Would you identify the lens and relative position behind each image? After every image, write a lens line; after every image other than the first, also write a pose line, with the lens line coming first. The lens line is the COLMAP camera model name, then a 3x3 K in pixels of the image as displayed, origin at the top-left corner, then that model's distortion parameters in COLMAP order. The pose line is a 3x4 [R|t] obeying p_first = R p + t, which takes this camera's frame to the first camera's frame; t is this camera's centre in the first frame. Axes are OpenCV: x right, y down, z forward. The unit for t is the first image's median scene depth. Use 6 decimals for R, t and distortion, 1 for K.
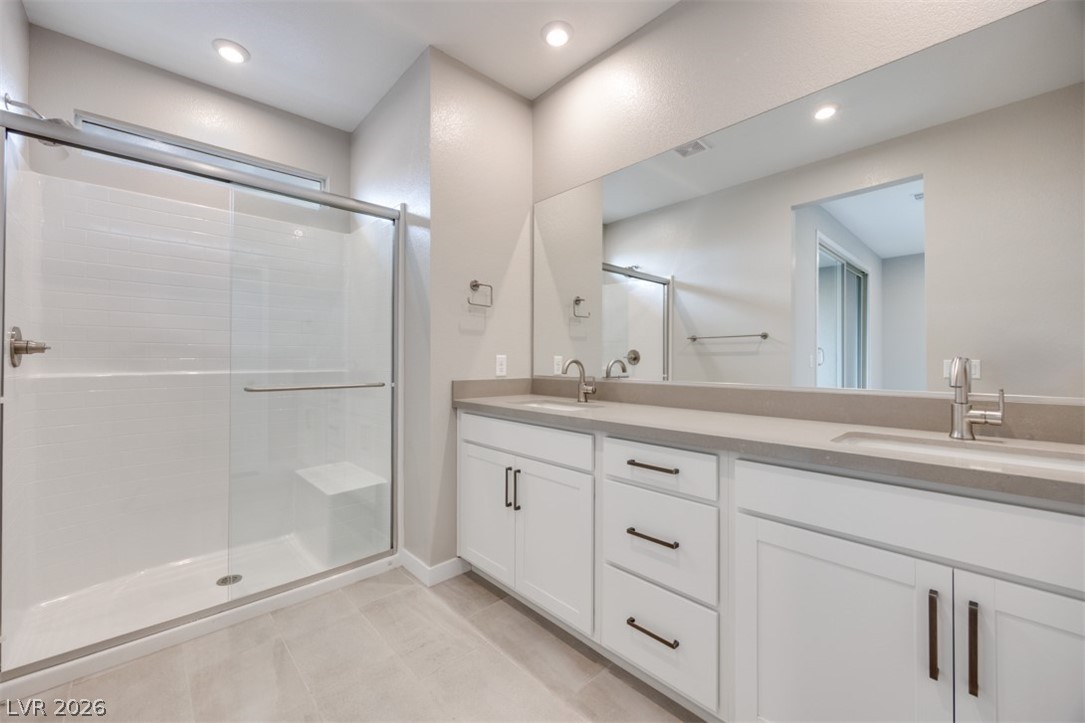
lens RADIAL K [[421.3, 0, 542.5], [0, 421.3, 361.5], [0, 0, 1]] dist [-0.000072, -0.000127]
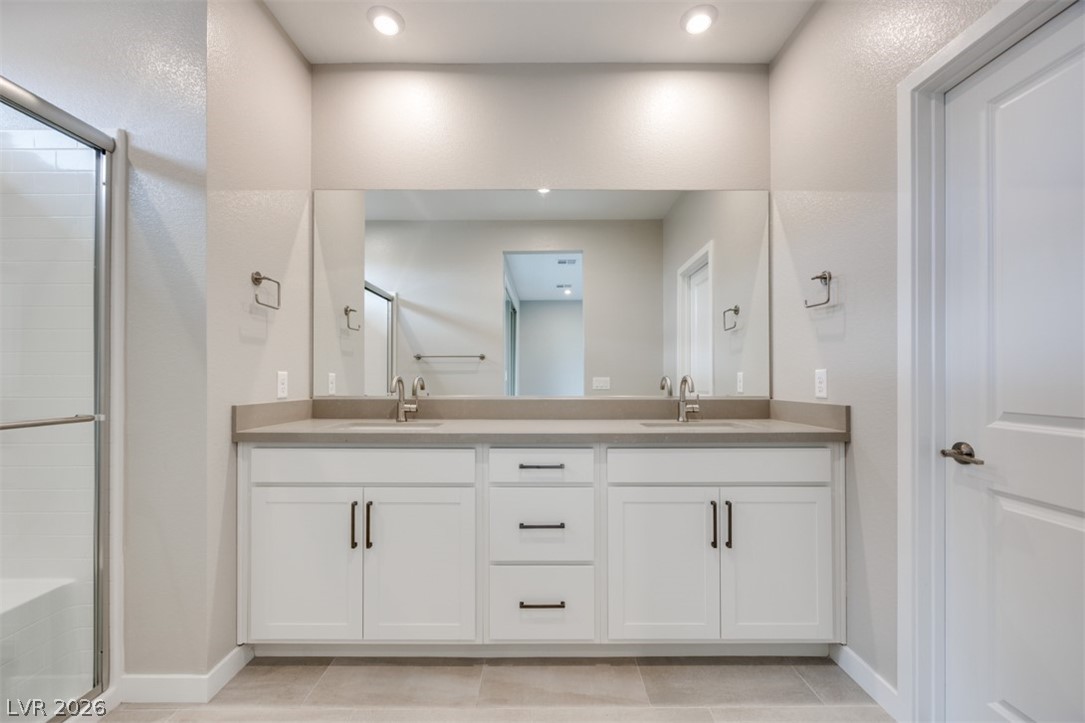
lens RADIAL K [[437.2, 0, 541.3], [0, 437.2, 380.8], [0, 0, 1]] dist [0.000628, 0.000204]
pose [[0.682232, -0.005023, 0.731118, -0.414749], [0.003813, 0.999987, 0.003312, 0.001983], [-0.731126, 0.000529, 0.682243, 0.099576]]
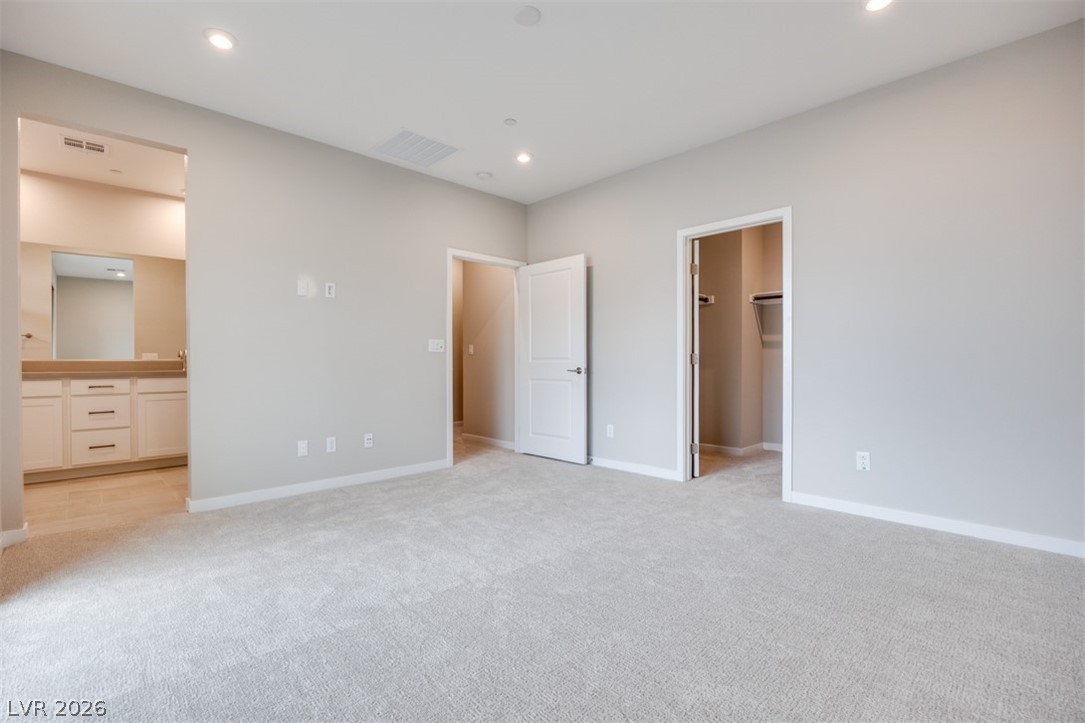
lens RADIAL K [[518.0, 0, 542.5], [0, 518.0, 361.5], [0, 0, 1]] dist [-0.010975, 0.000121]
pose [[0.012279, -0.000680, 0.999924, -1.965914], [0.014094, 0.999901, 0.000507, 0.079859], [-0.999825, 0.014087, 0.012288, -1.237564]]
